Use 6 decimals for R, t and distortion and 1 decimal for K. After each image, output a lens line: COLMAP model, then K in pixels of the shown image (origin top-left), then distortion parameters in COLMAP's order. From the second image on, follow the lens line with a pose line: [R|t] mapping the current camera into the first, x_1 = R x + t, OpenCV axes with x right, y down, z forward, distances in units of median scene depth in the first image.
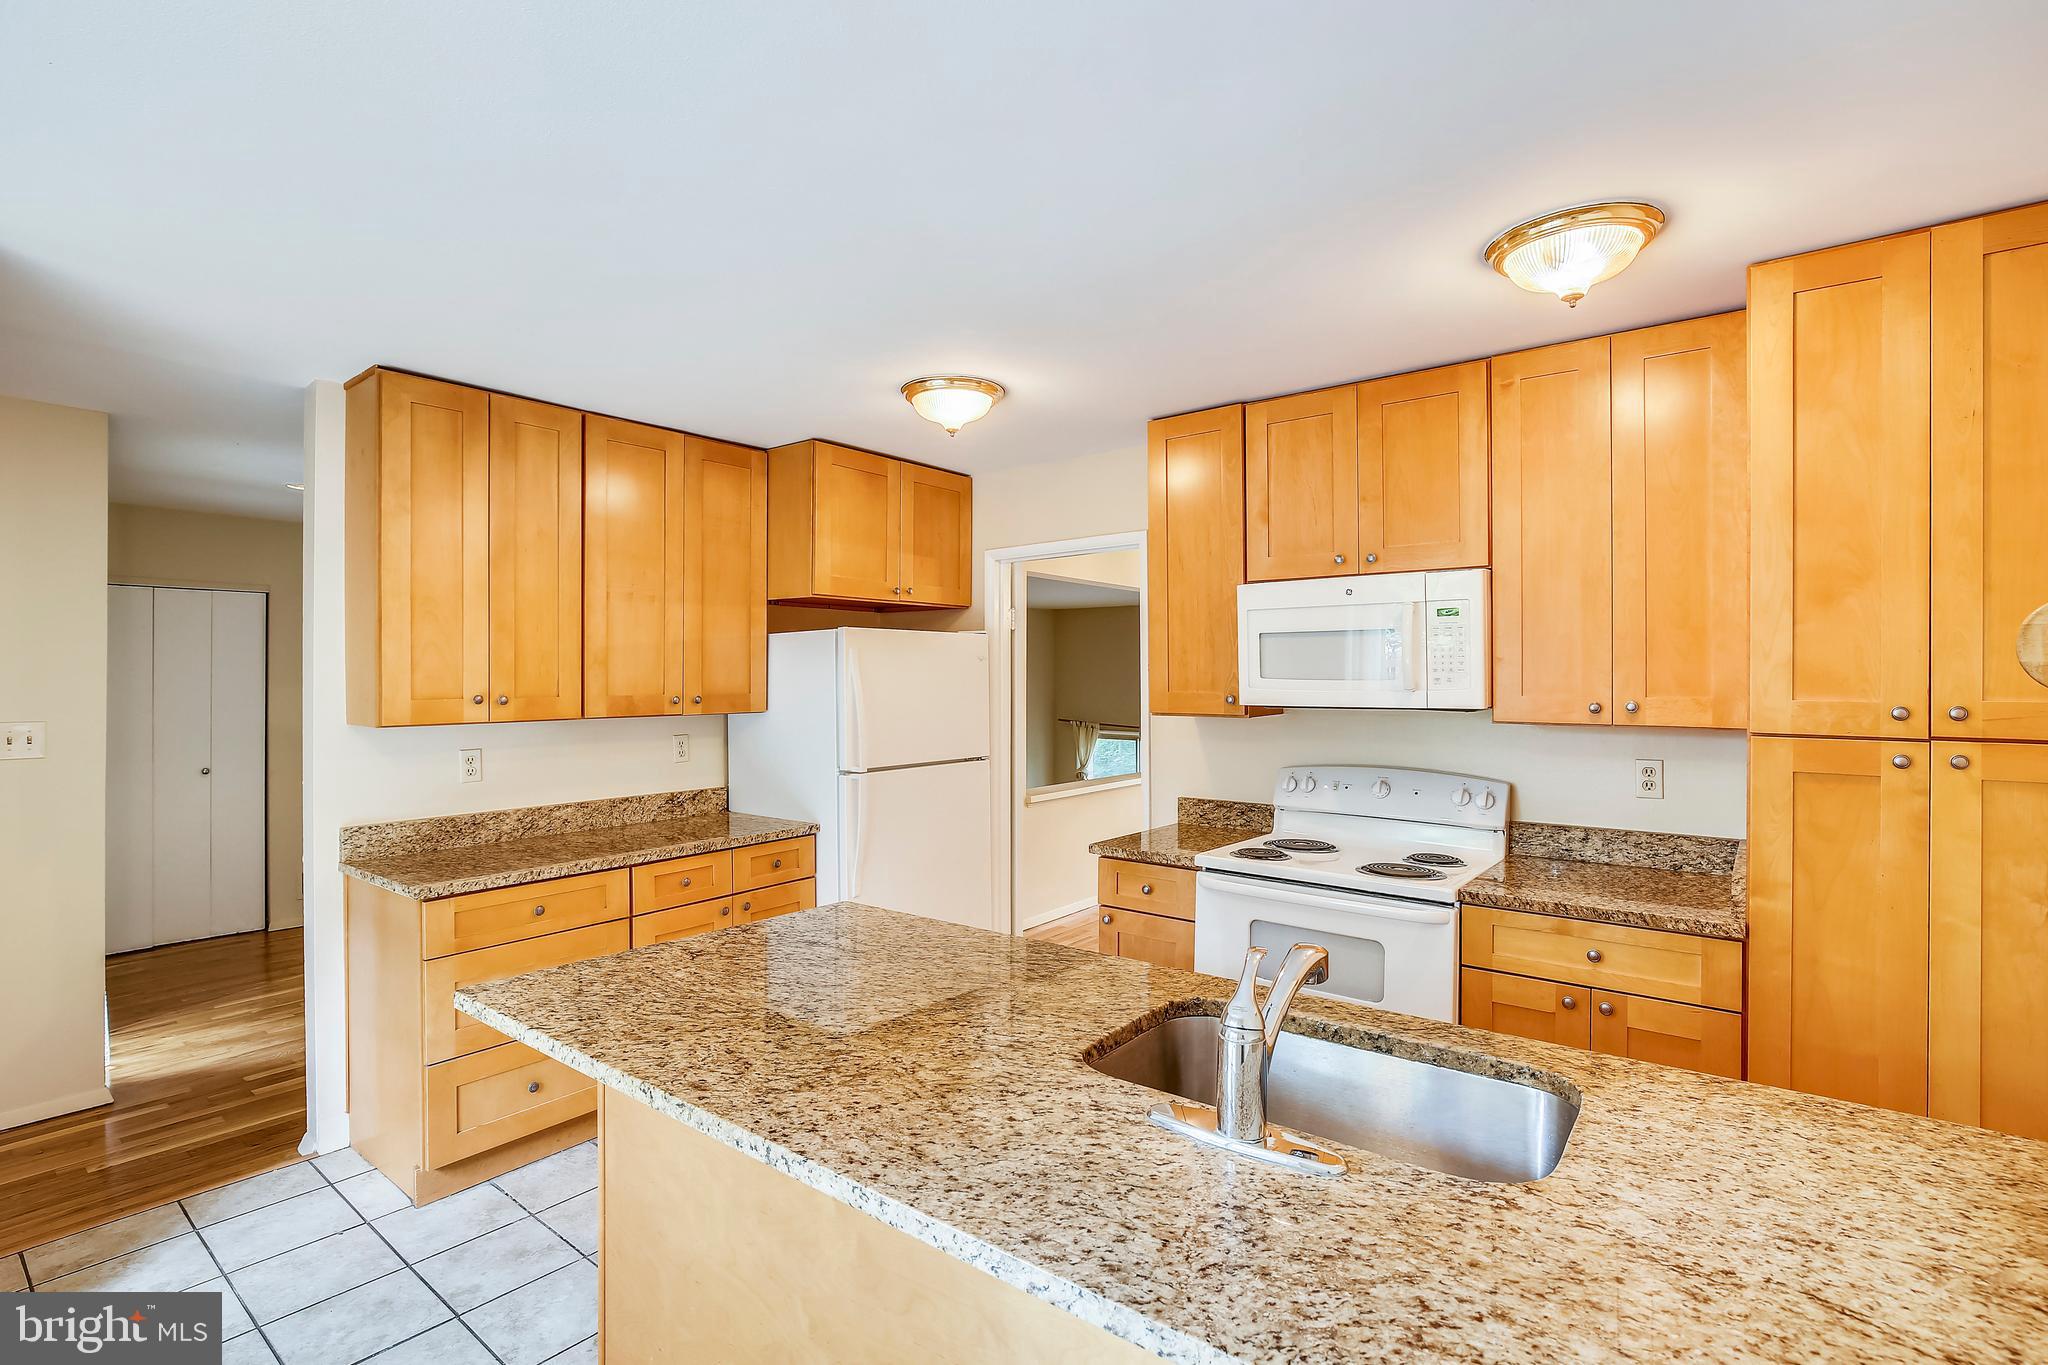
lens RADIAL K [[934.7, 0, 1024.0], [0, 934.7, 682.5], [0, 0, 1]] dist [-0.013339, 0.001023]
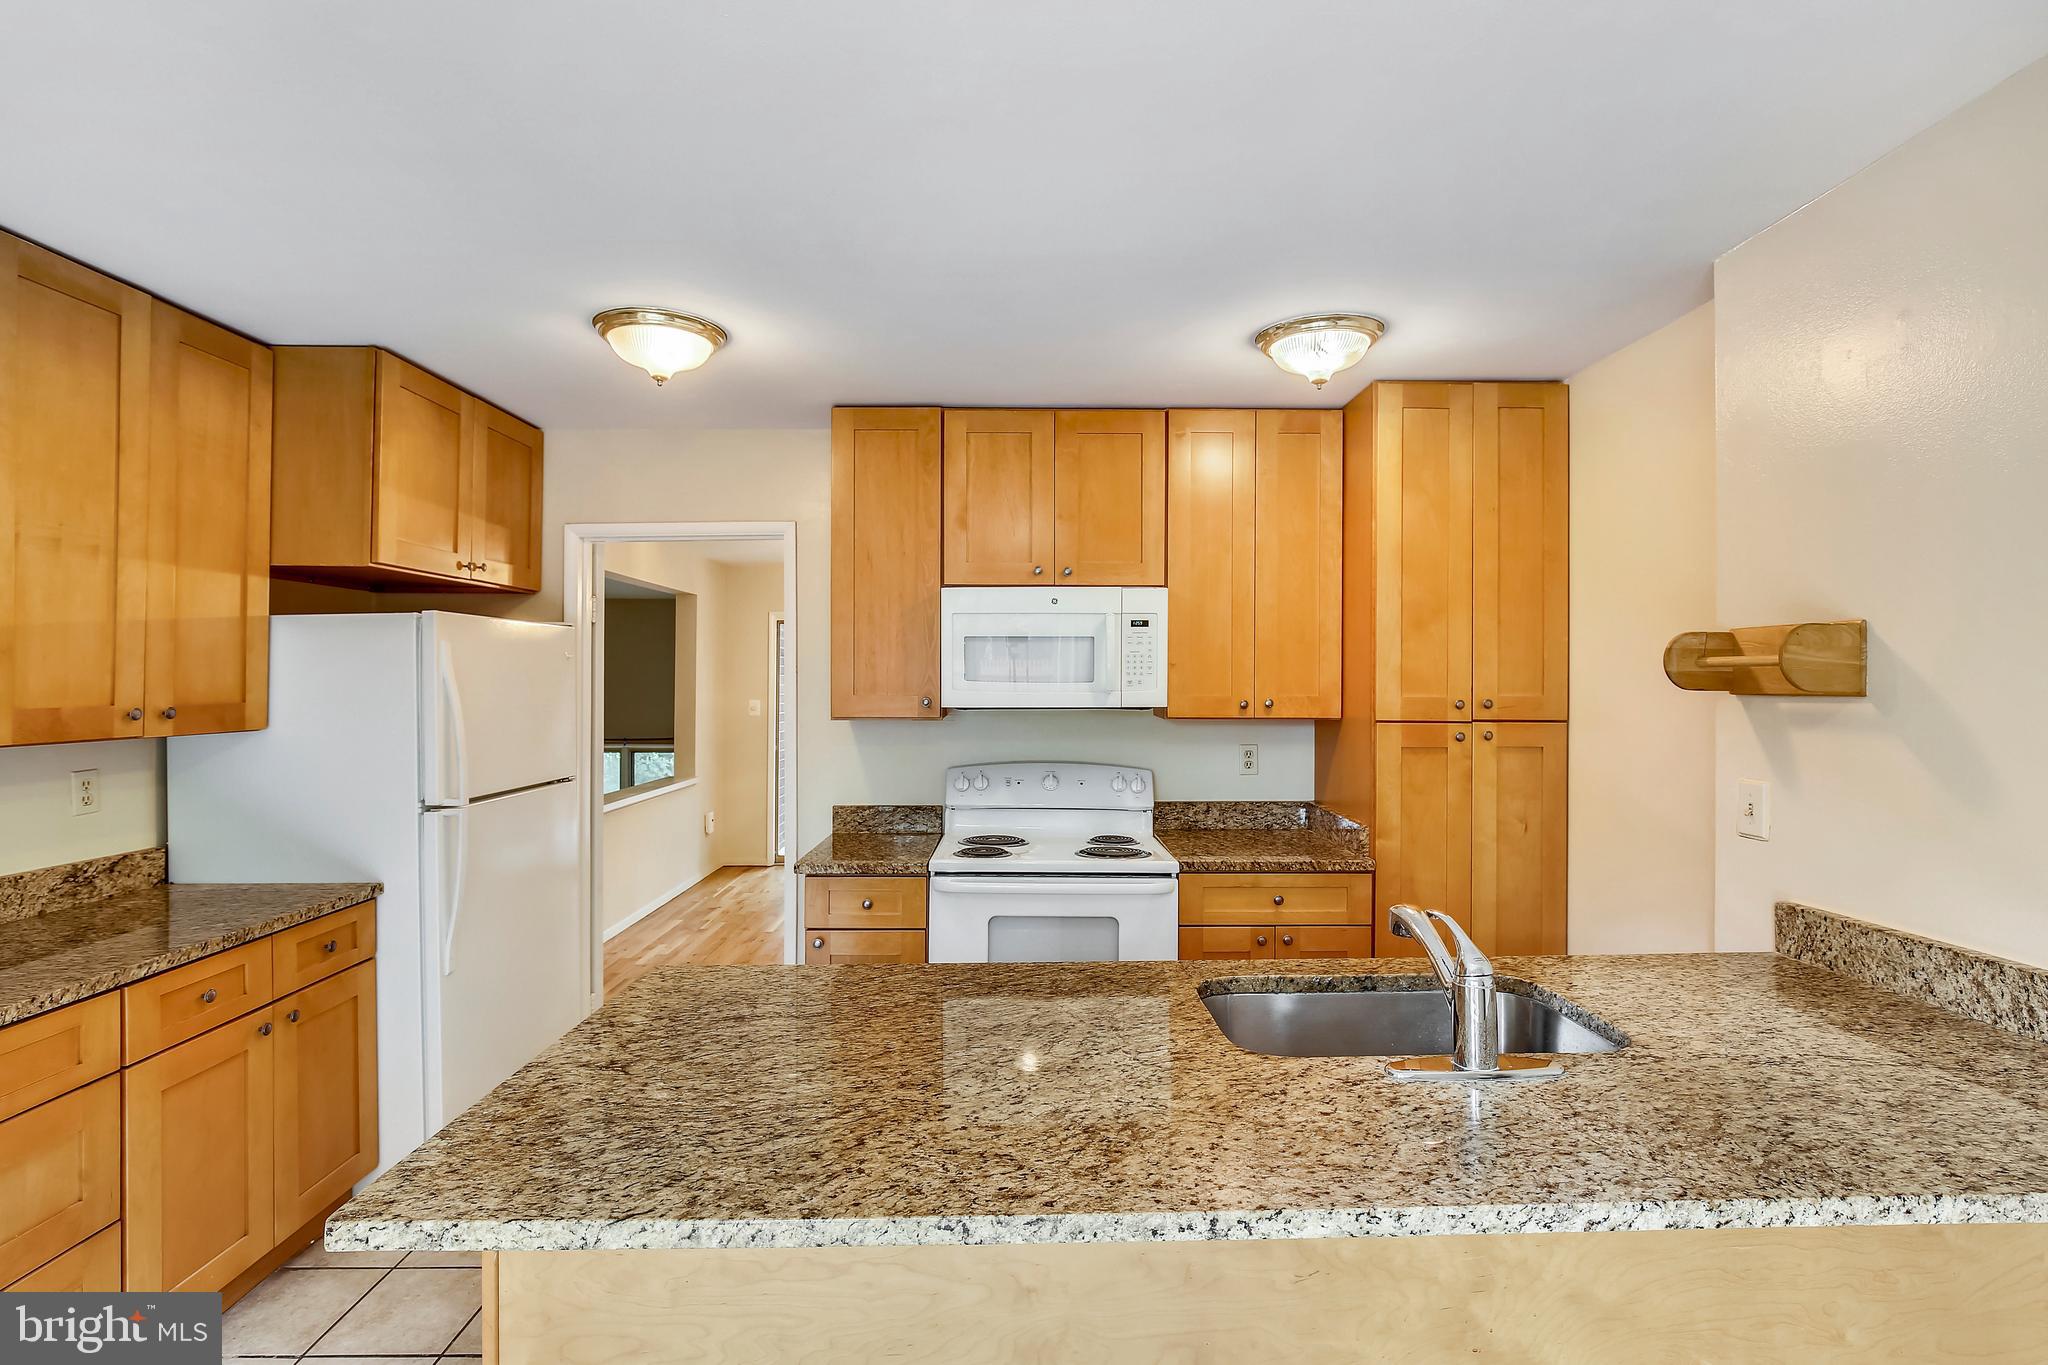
lens RADIAL K [[949.8, 0, 1024.0], [0, 949.8, 682.5], [0, 0, 1]] dist [-0.011047, 0.000743]
pose [[0.785107, 0.000576, 0.619360, -0.373186], [0.002409, 0.999989, -0.003983, 0.001825], [-0.619355, 0.004619, 0.785097, 0.162720]]
